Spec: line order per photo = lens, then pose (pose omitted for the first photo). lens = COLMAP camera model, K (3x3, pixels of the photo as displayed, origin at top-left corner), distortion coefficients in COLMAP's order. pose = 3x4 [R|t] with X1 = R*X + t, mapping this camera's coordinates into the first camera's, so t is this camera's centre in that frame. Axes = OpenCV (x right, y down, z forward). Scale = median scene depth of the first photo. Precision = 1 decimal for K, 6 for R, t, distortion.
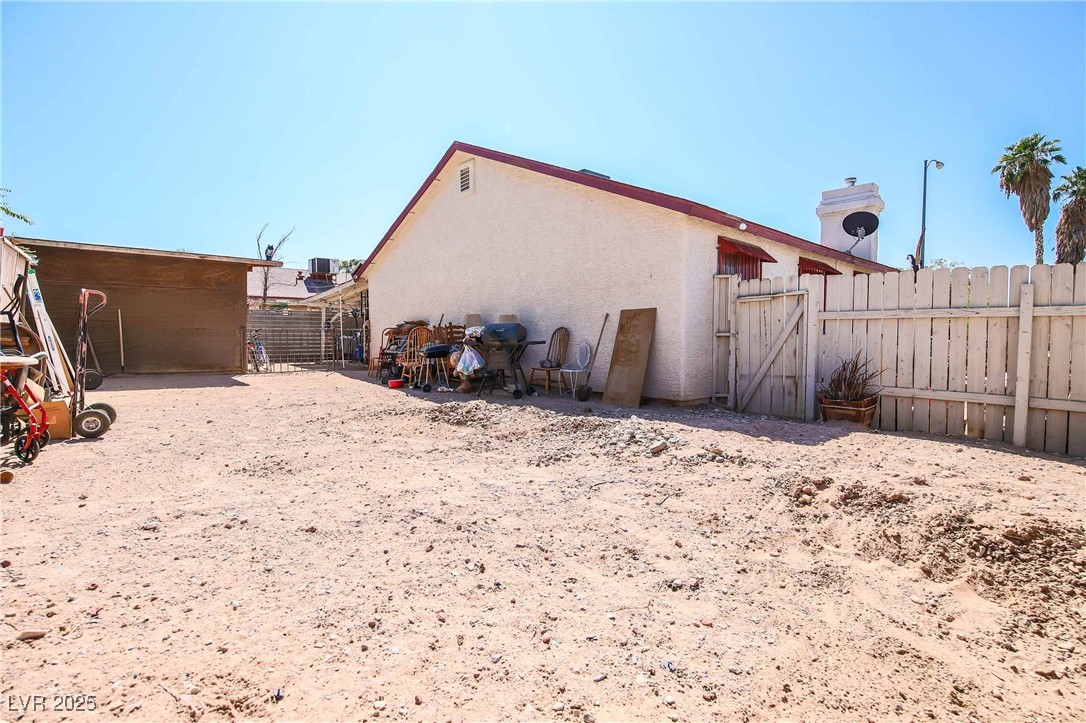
lens RADIAL K [[473.1, 0, 533.3], [0, 473.1, 356.3], [0, 0, 1]] dist [-0.004575, -0.006475]
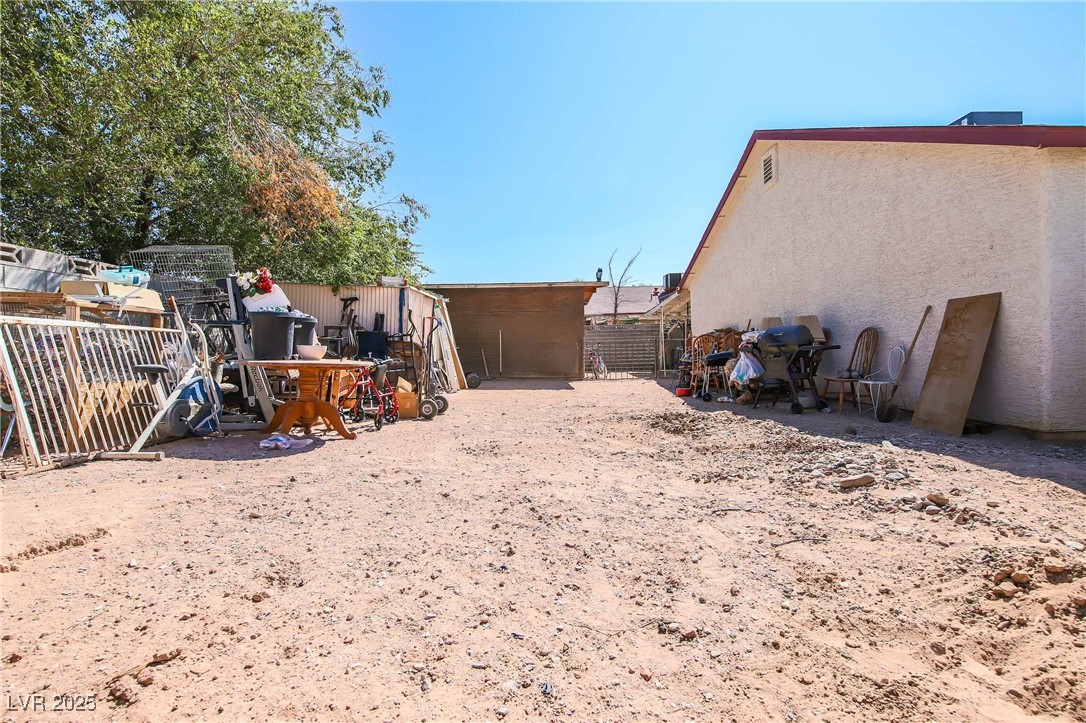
lens RADIAL K [[473.1, 0, 539.5], [0, 473.1, 363.9], [0, 0, 1]] dist [-0.004575, -0.006475]
pose [[0.777647, 0.000325, -0.628701, 0.158031], [-0.003735, 0.999985, -0.004103, 0.005779], [0.628690, 0.005538, 0.777636, 0.050883]]
